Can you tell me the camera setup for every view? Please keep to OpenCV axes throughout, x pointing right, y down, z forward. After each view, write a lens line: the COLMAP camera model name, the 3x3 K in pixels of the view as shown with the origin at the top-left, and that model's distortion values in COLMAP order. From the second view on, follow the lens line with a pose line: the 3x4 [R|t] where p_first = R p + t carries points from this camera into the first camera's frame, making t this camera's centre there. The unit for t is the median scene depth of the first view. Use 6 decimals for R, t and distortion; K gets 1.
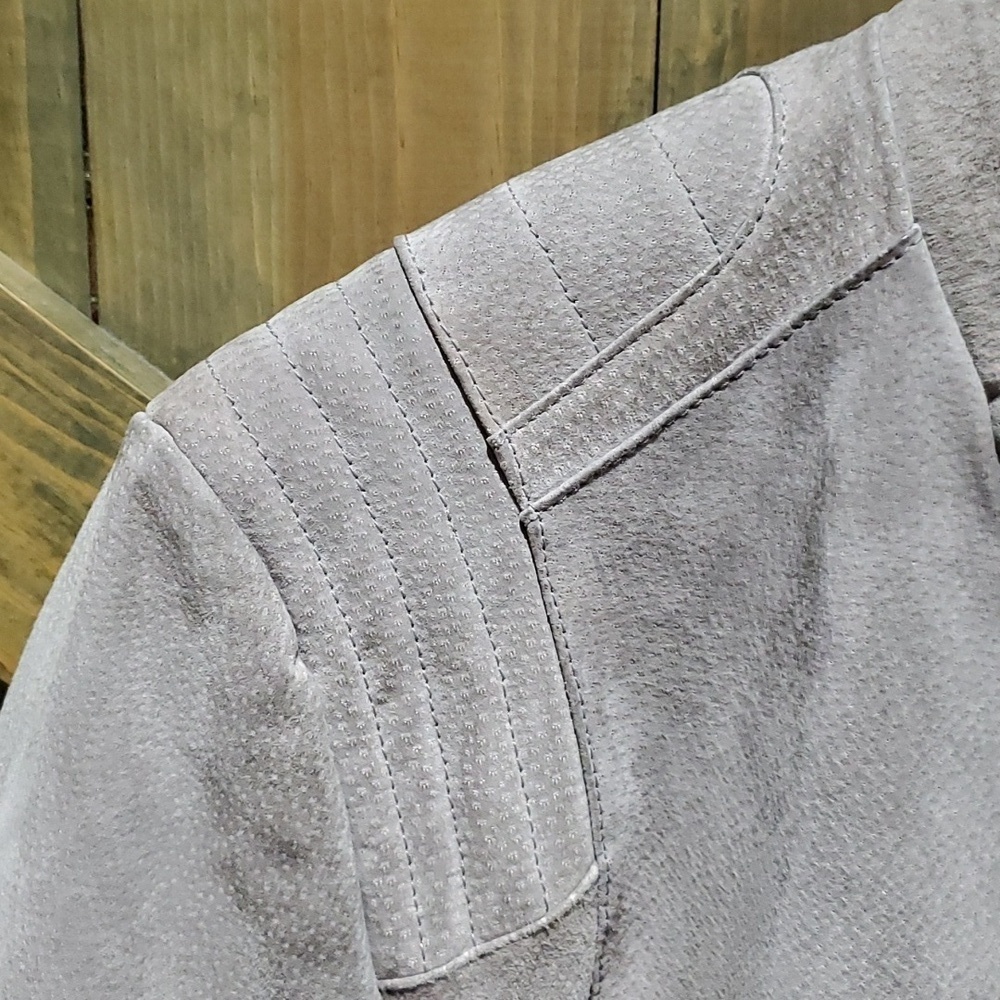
lens RADIAL K [[1565.9, 0, 500.0], [0, 1565.9, 500.0], [0, 0, 1]] dist [0.282453, -0.892710]
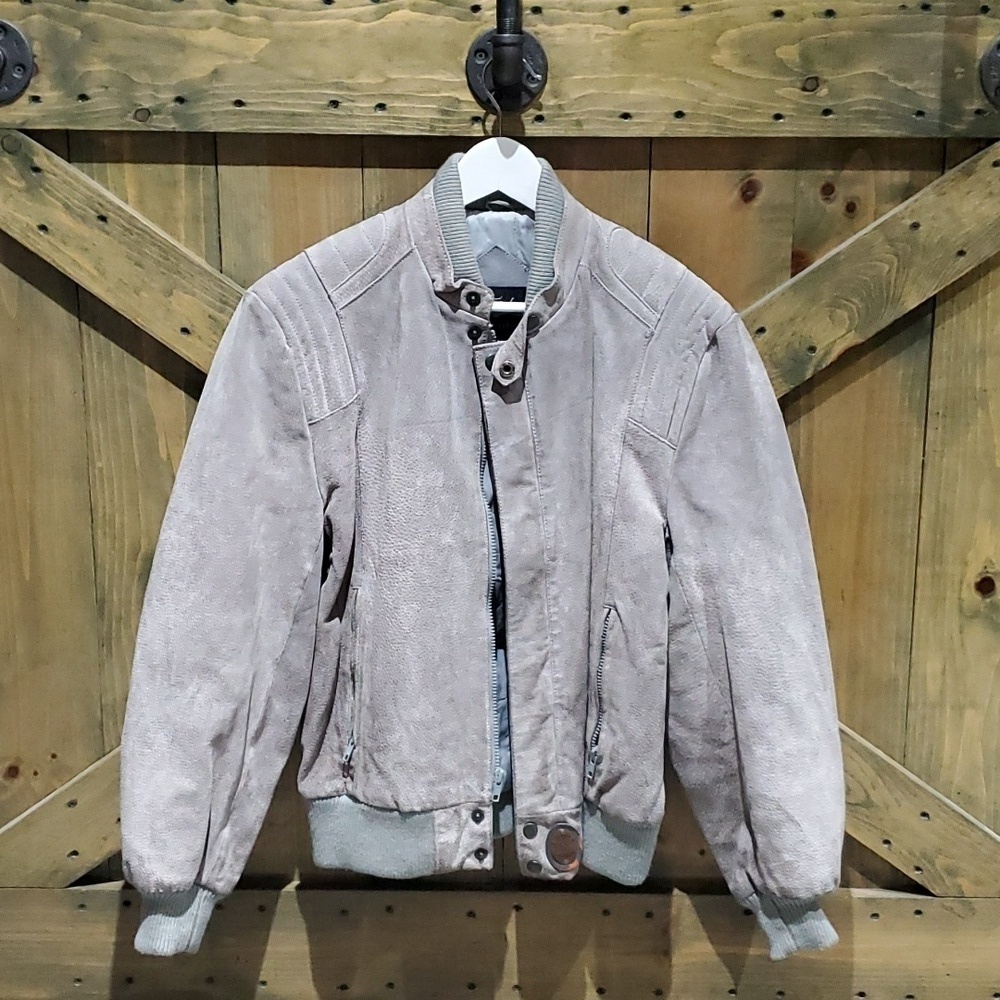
lens RADIAL K [[1565.9, 0, 500.0], [0, 1565.9, 500.0], [0, 0, 1]] dist [0.282453, -0.892710]
pose [[0.991628, -0.040914, 0.122474, -0.093645], [0.041284, 0.999147, -0.000481, 0.561818], [-0.122350, 0.005533, 0.992472, -3.474273]]
